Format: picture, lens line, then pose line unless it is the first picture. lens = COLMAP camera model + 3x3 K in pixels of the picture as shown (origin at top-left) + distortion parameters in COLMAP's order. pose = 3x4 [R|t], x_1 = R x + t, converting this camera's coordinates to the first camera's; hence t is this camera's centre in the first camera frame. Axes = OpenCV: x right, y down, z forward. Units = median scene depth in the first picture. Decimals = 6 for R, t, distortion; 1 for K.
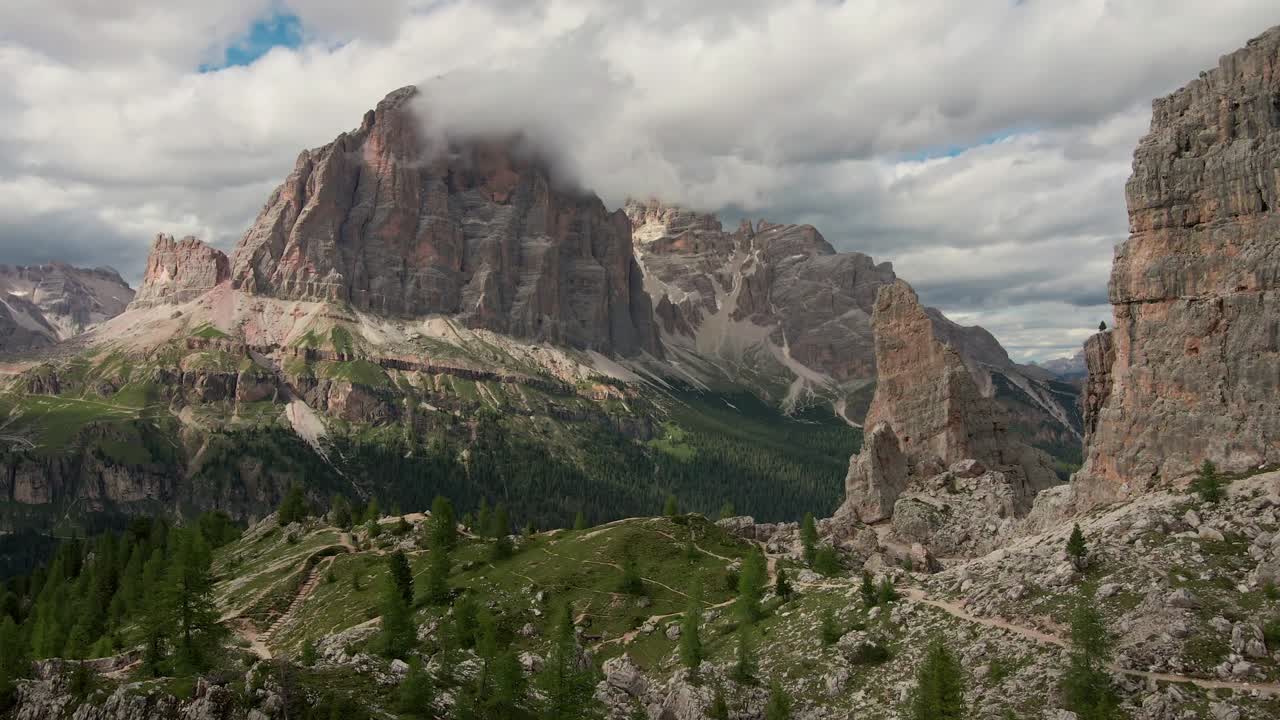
lens RADIAL K [[937.3, 0, 640.0], [0, 937.3, 360.0], [0, 0, 1]] dist [-0.003037, -0.002711]
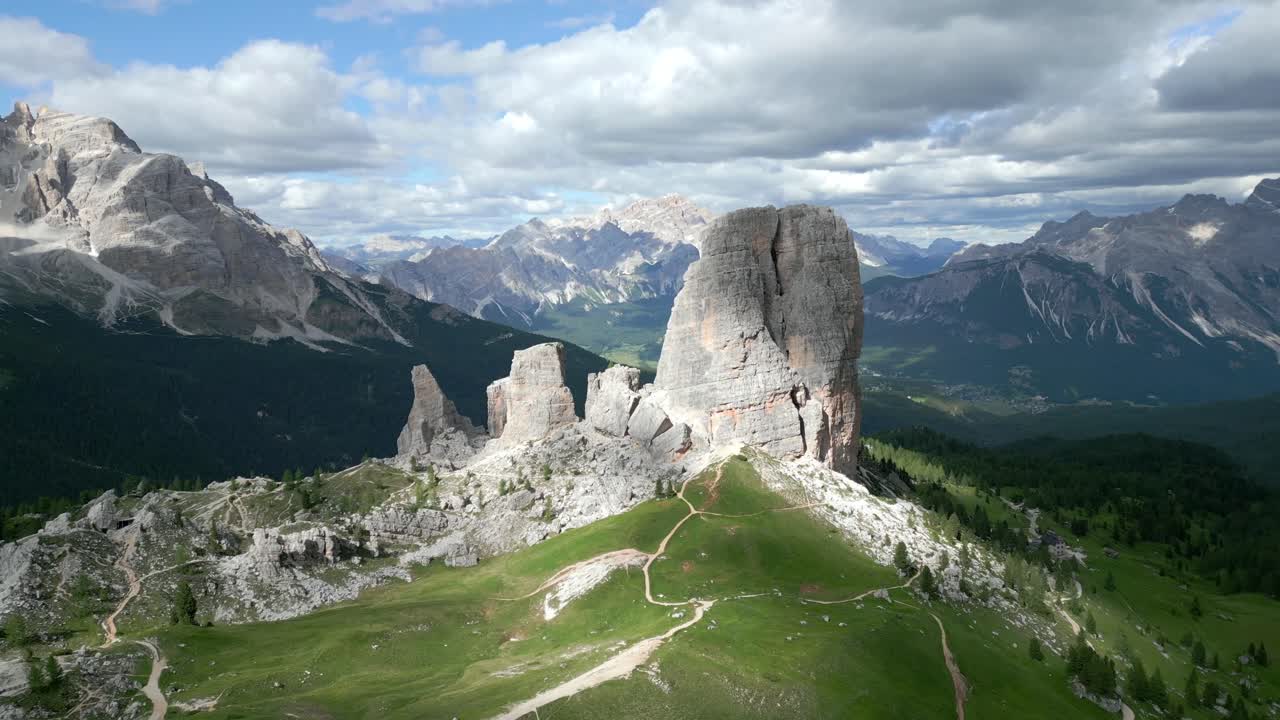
lens RADIAL K [[937.3, 0, 640.0], [0, 937.3, 360.0], [0, 0, 1]] dist [-0.003037, -0.002711]
pose [[0.754280, -0.087755, 0.650662, -0.059813], [0.006244, 0.991941, 0.126544, -0.025717], [-0.656523, -0.091387, 0.748749, -0.085530]]
